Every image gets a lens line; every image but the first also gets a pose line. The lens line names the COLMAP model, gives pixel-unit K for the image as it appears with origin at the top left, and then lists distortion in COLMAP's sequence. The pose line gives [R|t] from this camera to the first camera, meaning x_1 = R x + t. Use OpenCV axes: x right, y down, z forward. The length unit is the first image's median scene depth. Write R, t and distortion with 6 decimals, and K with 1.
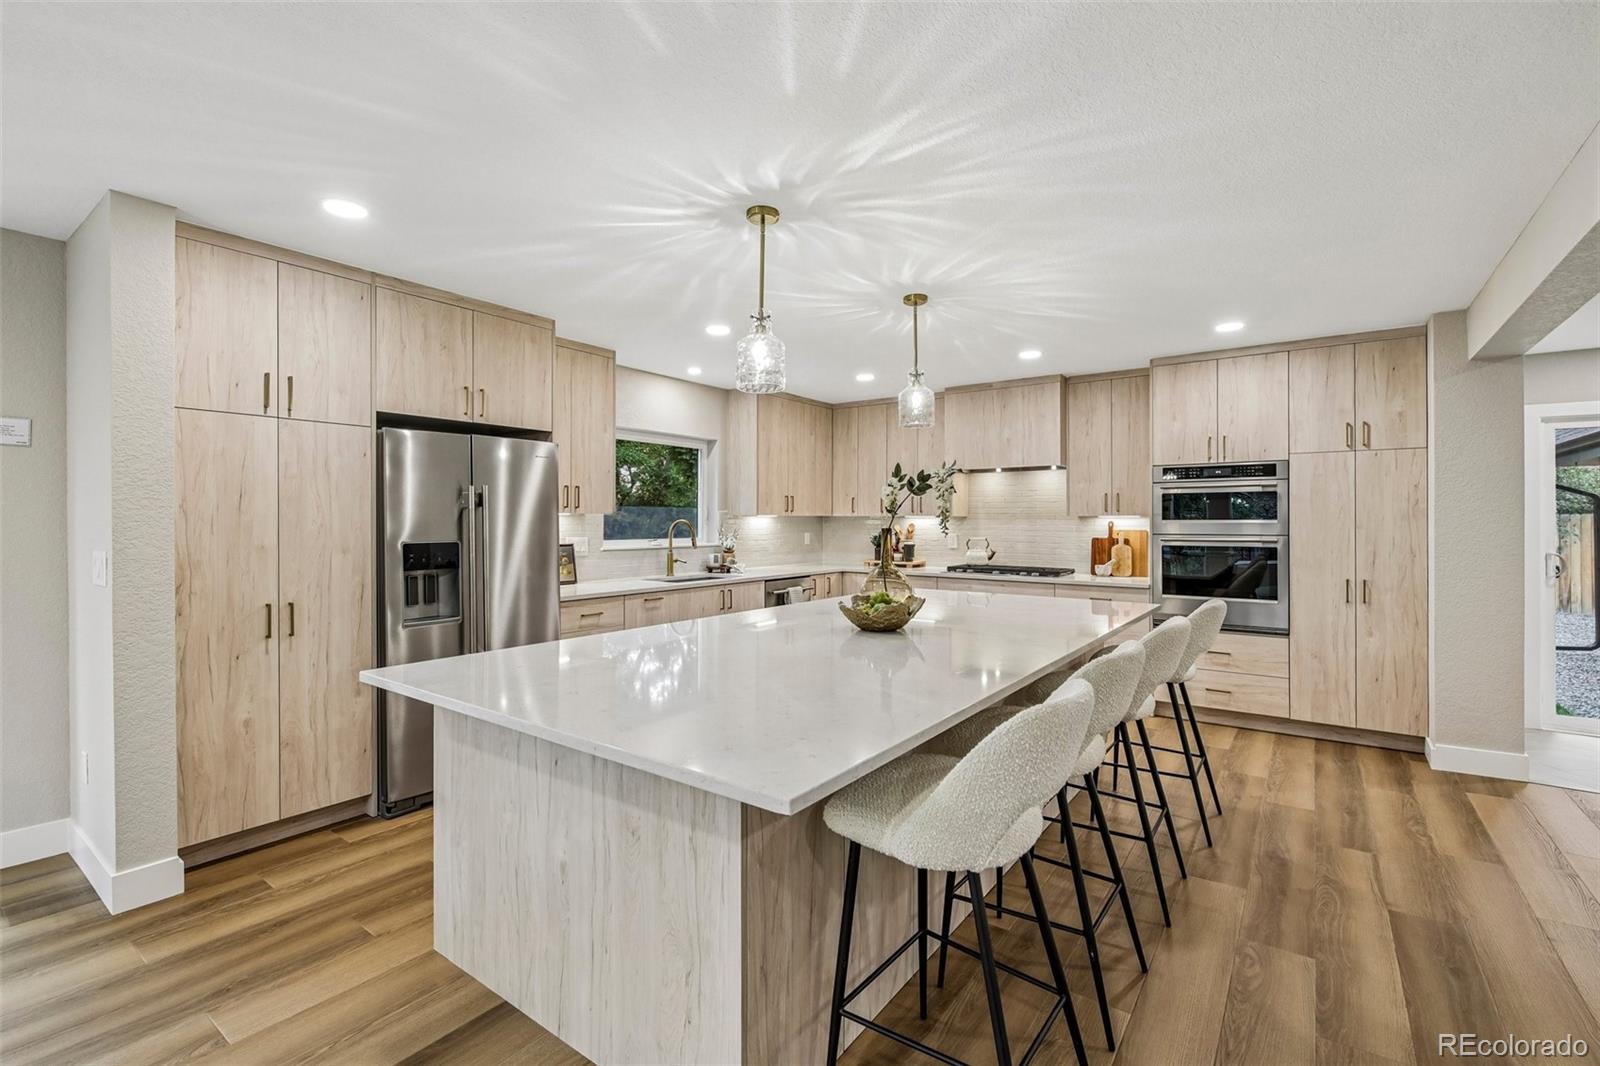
lens RADIAL K [[705.4, 0, 810.4], [0, 705.4, 535.9], [0, 0, 1]] dist [0.009451, -0.007814]
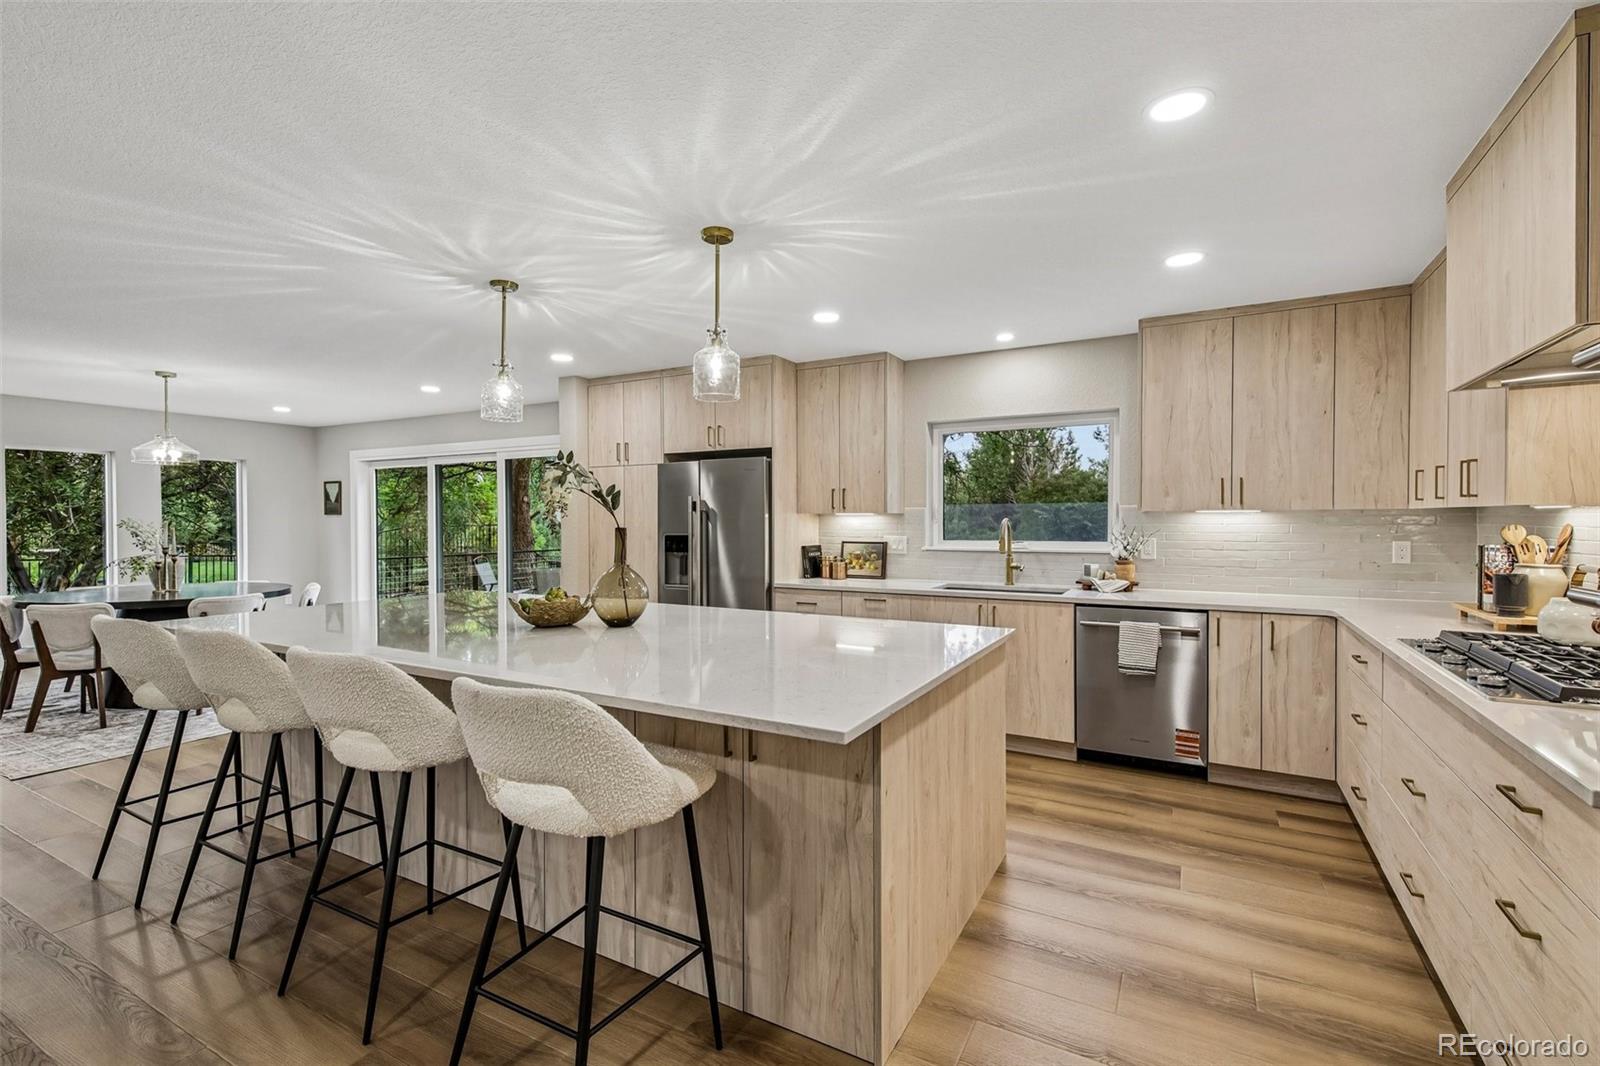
lens RADIAL K [[705.4, 0, 803.7], [0, 705.4, 524.4], [0, 0, 1]] dist [0.009451, -0.007814]
pose [[0.135478, 0.001983, -0.990778, 0.622556], [-0.018021, 0.999838, -0.000463, -0.011294], [0.990616, 0.017917, 0.135492, 0.662320]]
